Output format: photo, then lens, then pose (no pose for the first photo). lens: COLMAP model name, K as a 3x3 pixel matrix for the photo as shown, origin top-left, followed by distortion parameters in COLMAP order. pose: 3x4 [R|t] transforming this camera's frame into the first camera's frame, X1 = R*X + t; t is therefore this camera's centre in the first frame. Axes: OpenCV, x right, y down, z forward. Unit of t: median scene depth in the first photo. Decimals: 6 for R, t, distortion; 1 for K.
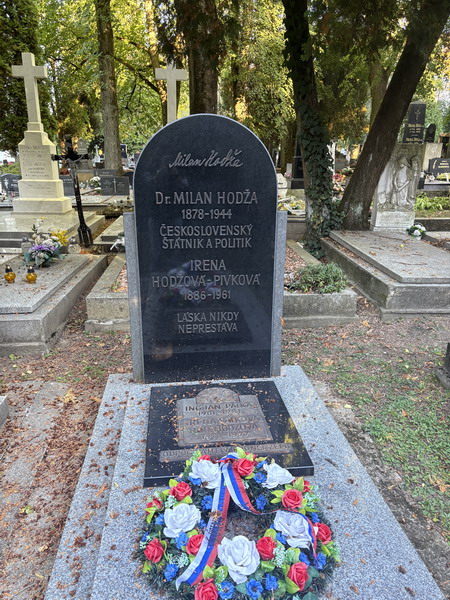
lens RADIAL K [[454.5, 0, 224.7], [0, 454.5, 303.8], [0, 0, 1]] dist [0.049461, -0.047497]
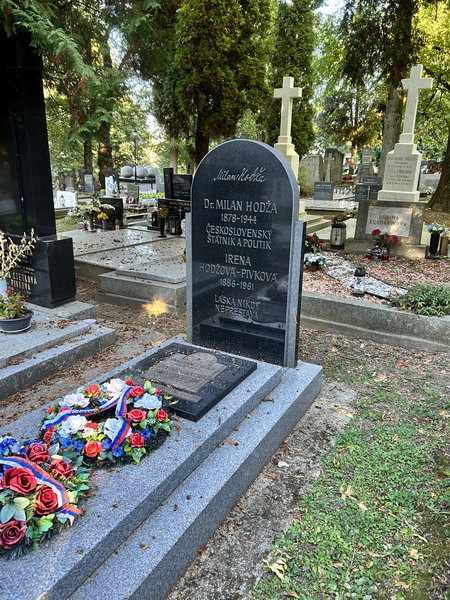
lens RADIAL K [[451.8, 0, 225.0], [0, 451.8, 300.0], [0, 0, 1]] dist [0.054758, -0.055470]
pose [[0.809609, 0.180119, -0.558651, 0.618834], [-0.190185, 0.980907, 0.040642, -0.020740], [0.555304, 0.073343, 0.828407, -0.026846]]
